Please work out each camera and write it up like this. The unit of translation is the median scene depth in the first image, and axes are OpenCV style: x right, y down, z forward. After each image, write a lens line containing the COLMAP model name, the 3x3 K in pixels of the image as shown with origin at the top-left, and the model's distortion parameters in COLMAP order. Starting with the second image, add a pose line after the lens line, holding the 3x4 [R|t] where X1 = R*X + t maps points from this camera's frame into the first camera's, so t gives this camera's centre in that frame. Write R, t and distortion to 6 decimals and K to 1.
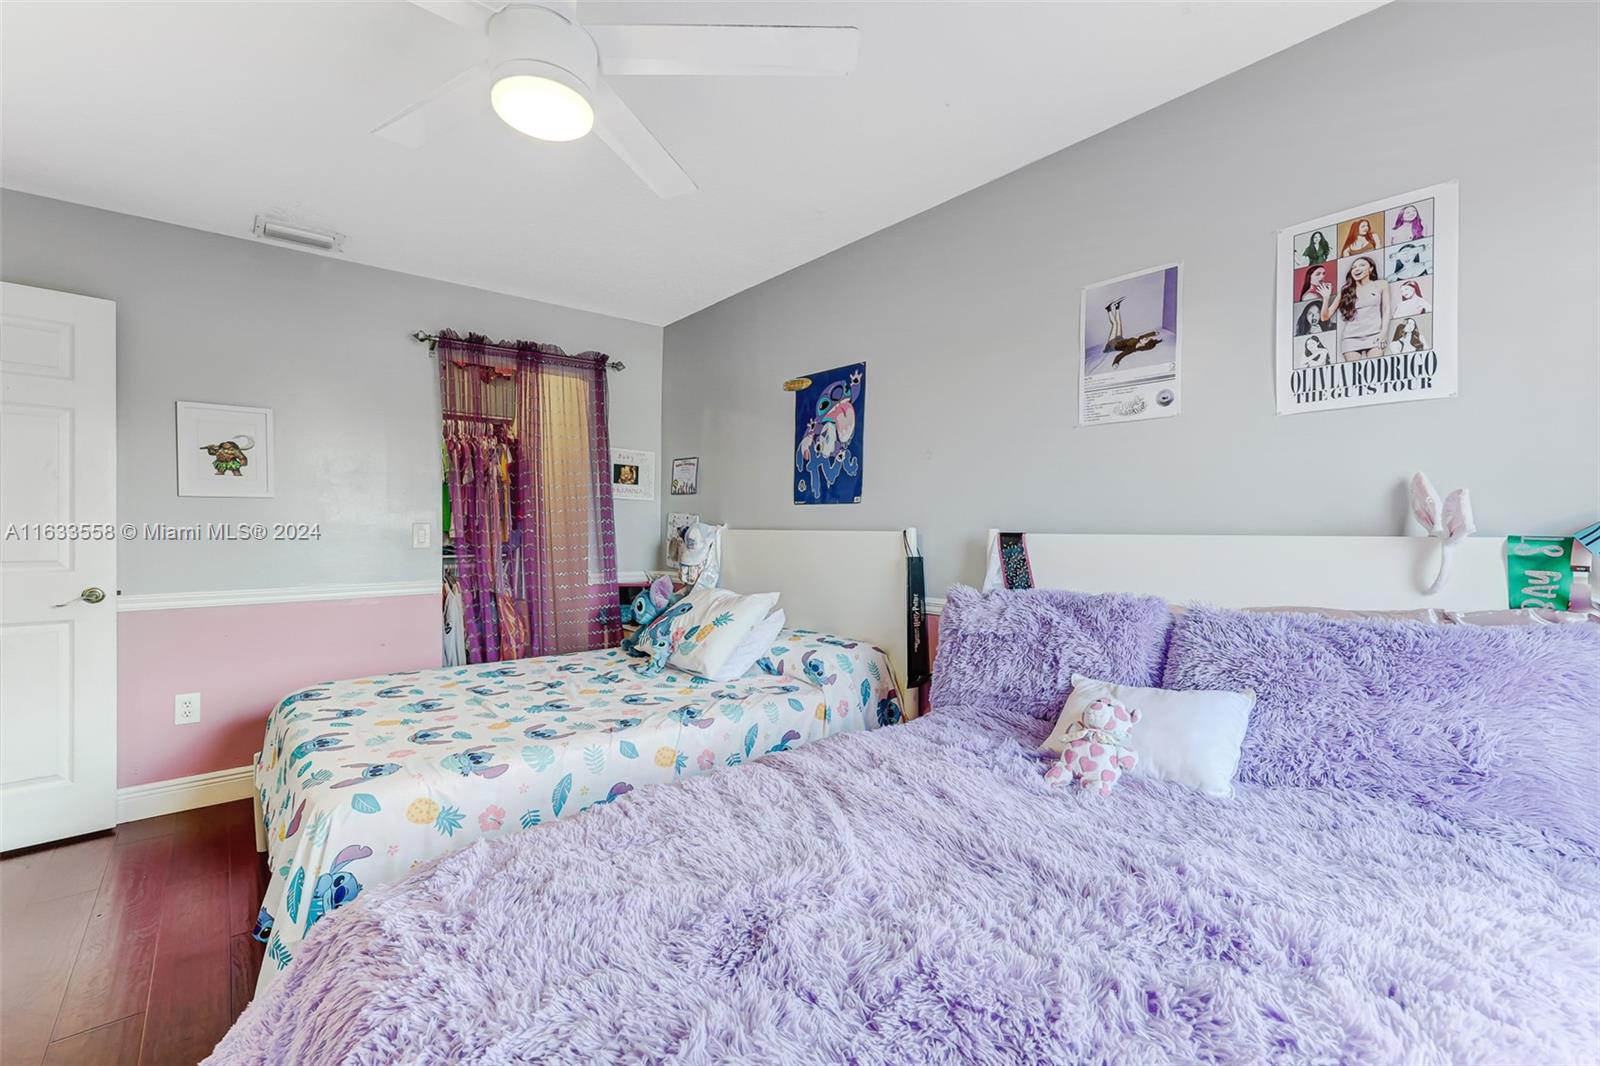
lens RADIAL K [[684.7, 0, 787.2], [0, 684.7, 539.4], [0, 0, 1]] dist [0.000430, 0.001120]
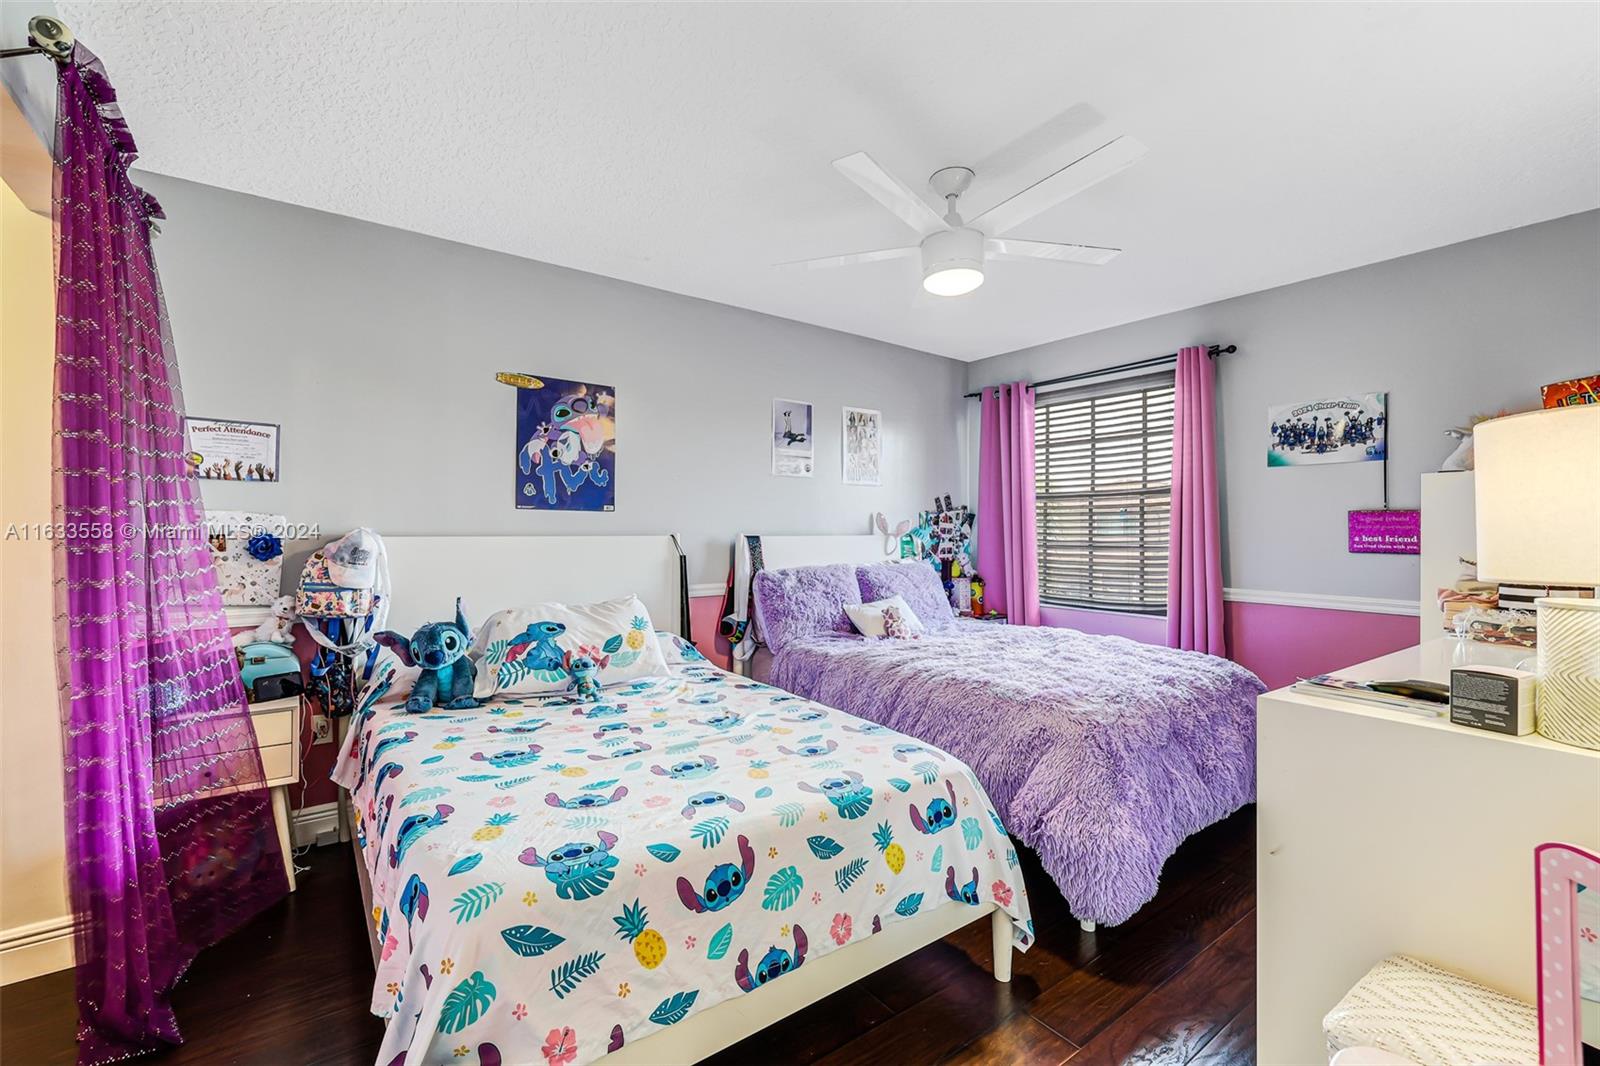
lens RADIAL K [[684.7, 0, 787.5], [0, 684.7, 526.8], [0, 0, 1]] dist [0.000430, 0.001120]
pose [[0.051942, 0.001212, 0.998649, -0.990561], [0.016389, 0.999864, -0.002066, -0.020076], [-0.998516, 0.016475, 0.051915, 0.644618]]
